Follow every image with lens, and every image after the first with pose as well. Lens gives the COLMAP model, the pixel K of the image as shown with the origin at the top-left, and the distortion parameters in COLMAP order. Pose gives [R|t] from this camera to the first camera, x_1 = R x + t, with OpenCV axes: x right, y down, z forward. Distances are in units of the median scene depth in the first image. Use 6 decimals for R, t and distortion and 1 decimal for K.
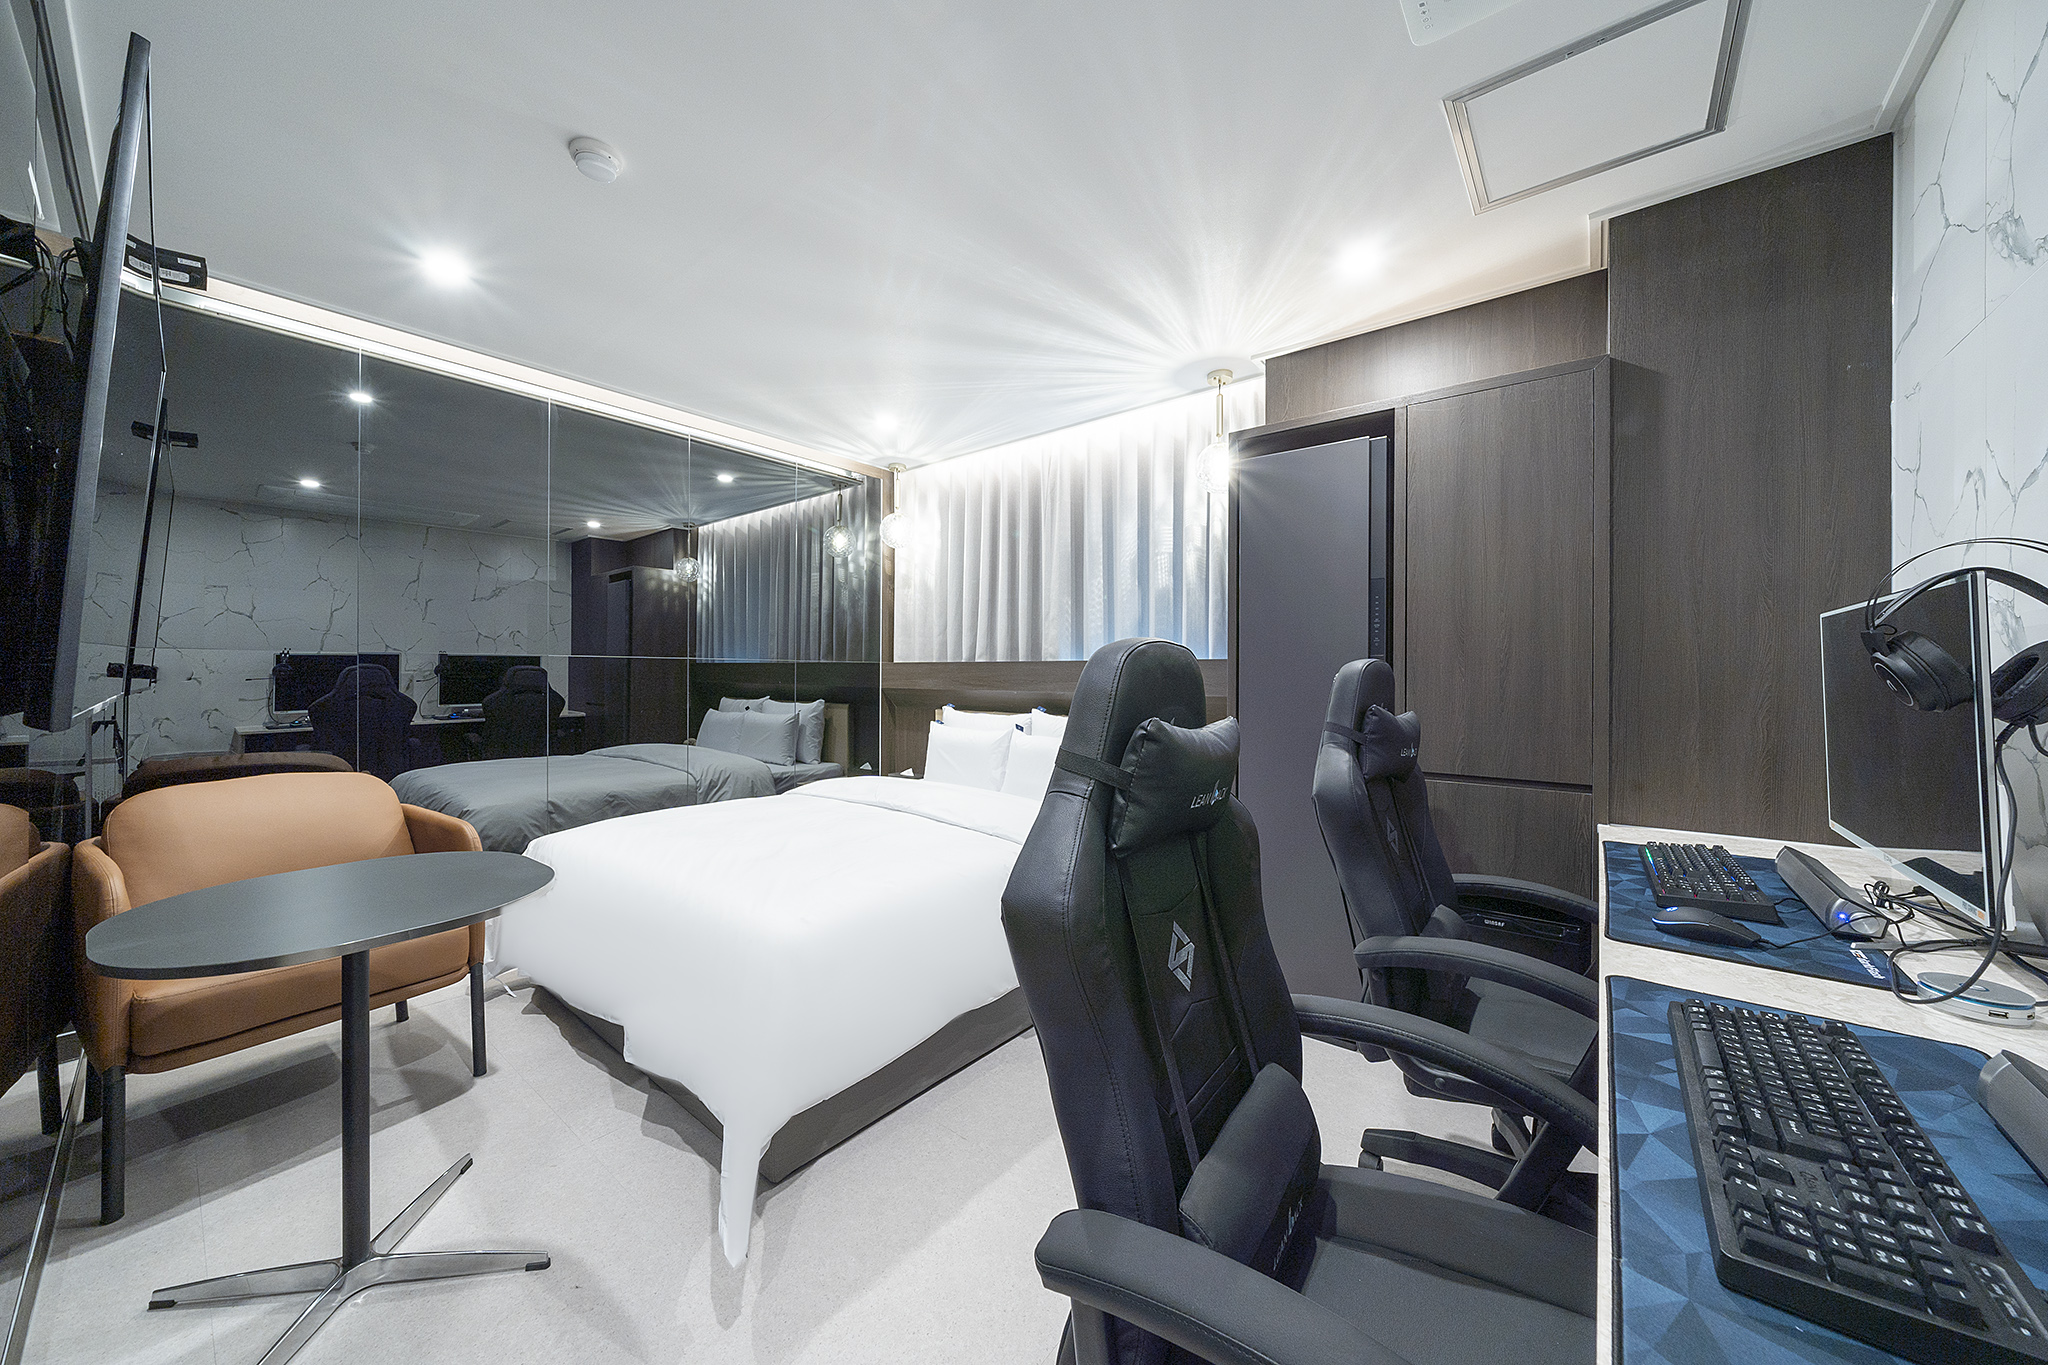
lens RADIAL K [[709.4, 0, 1024.0], [0, 709.4, 682.5], [0, 0, 1]] dist [-0.000678, -0.000148]
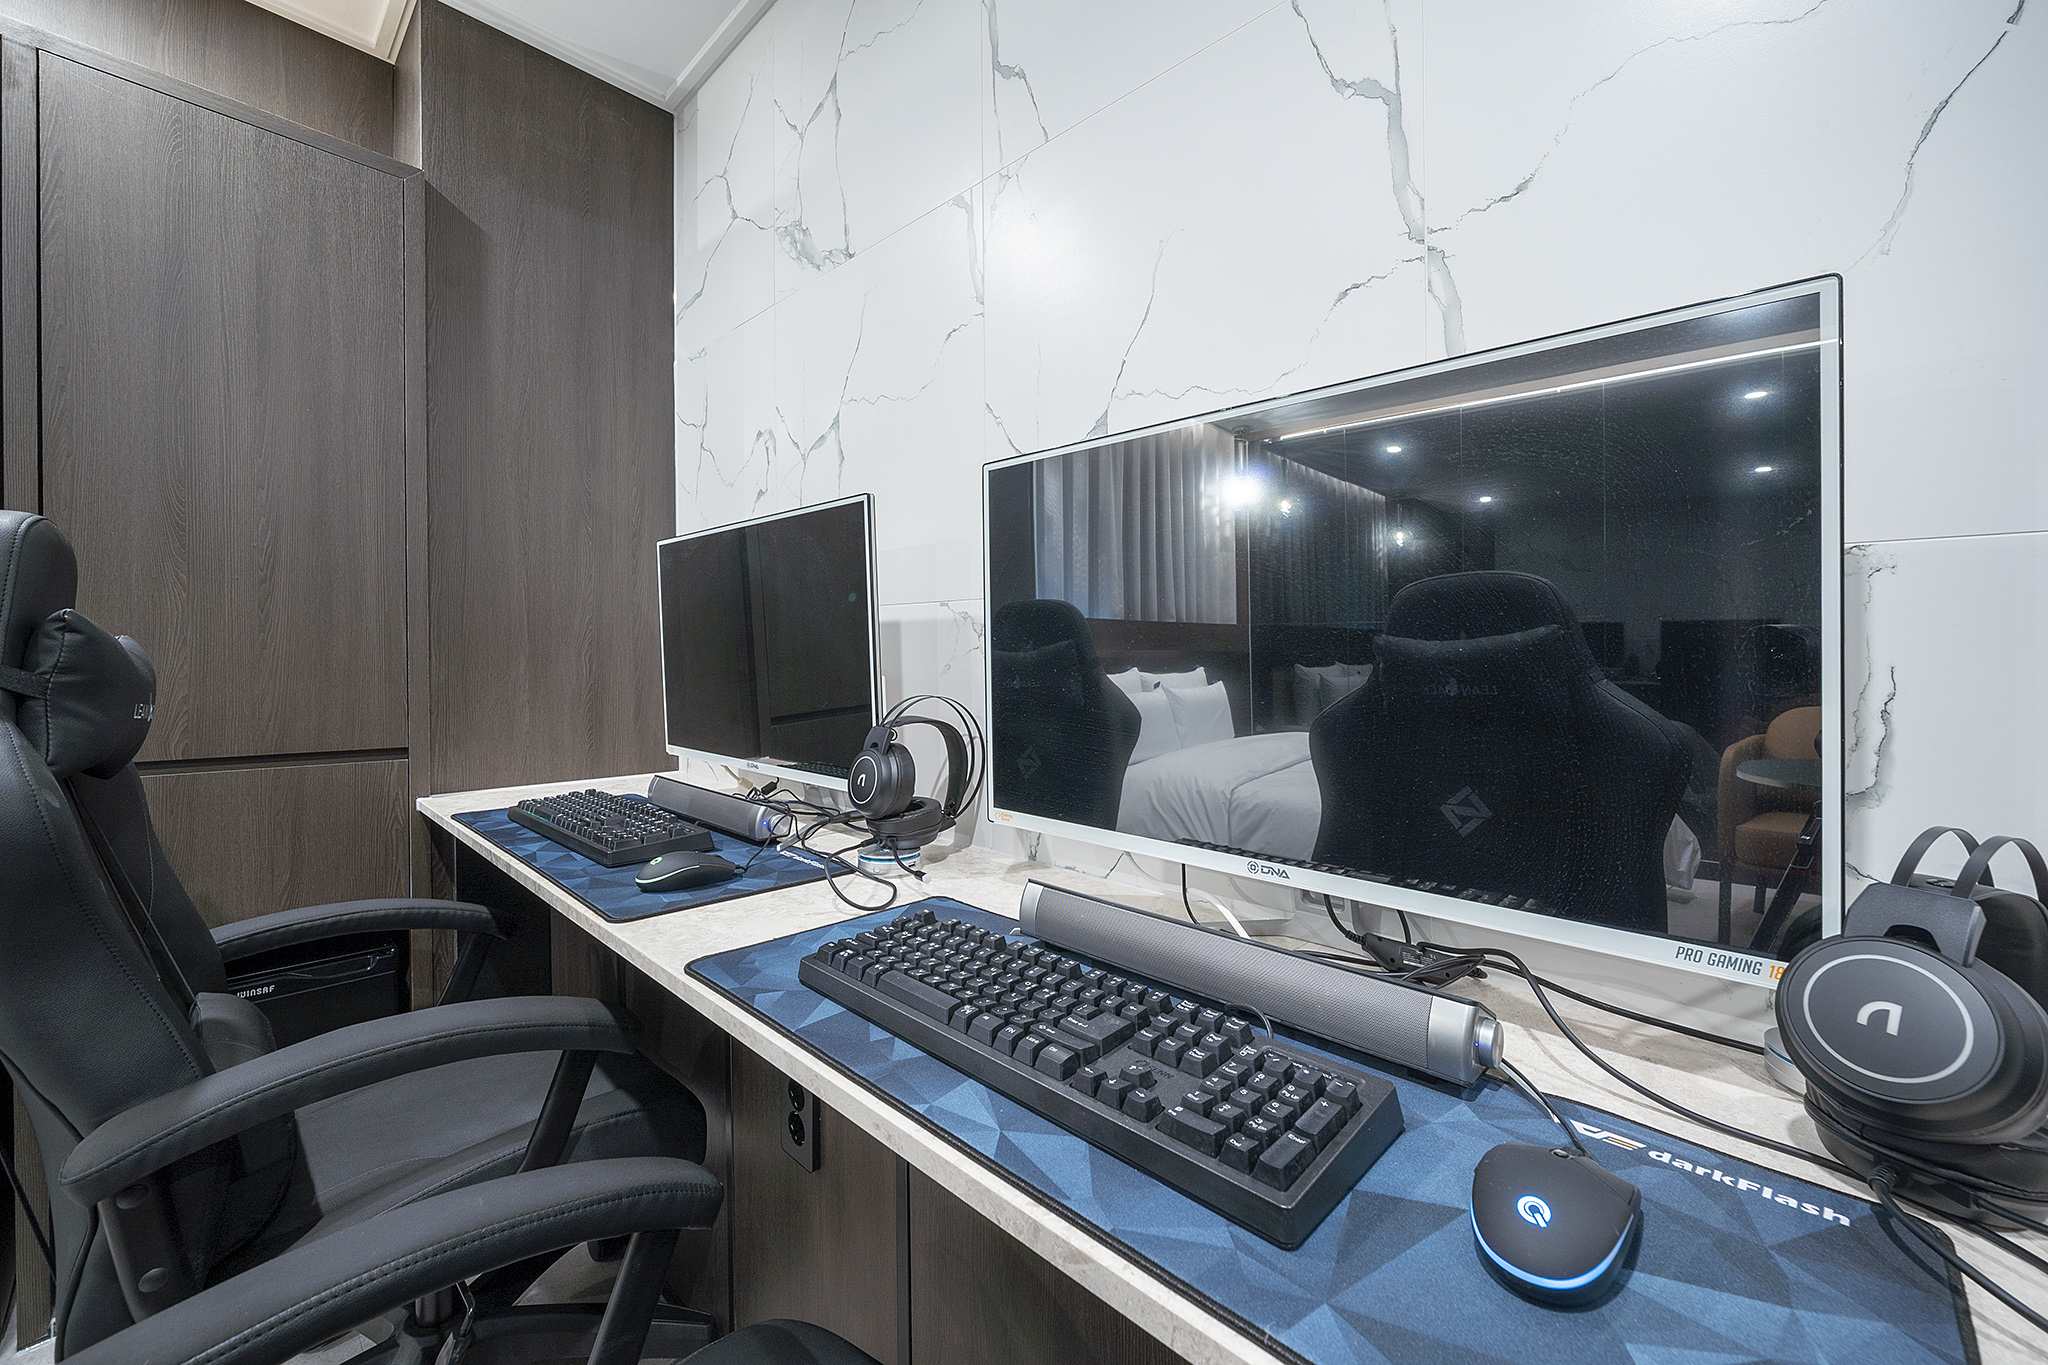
lens RADIAL K [[798.8, 0, 1024.2], [0, 798.8, 665.1], [0, 0, 1]] dist [-0.000163, -0.000183]
pose [[0.075721, -0.005102, 0.997116, 0.028333], [-0.002521, 0.999983, 0.005308, 0.054780], [-0.997126, -0.002916, 0.075707, 0.306853]]
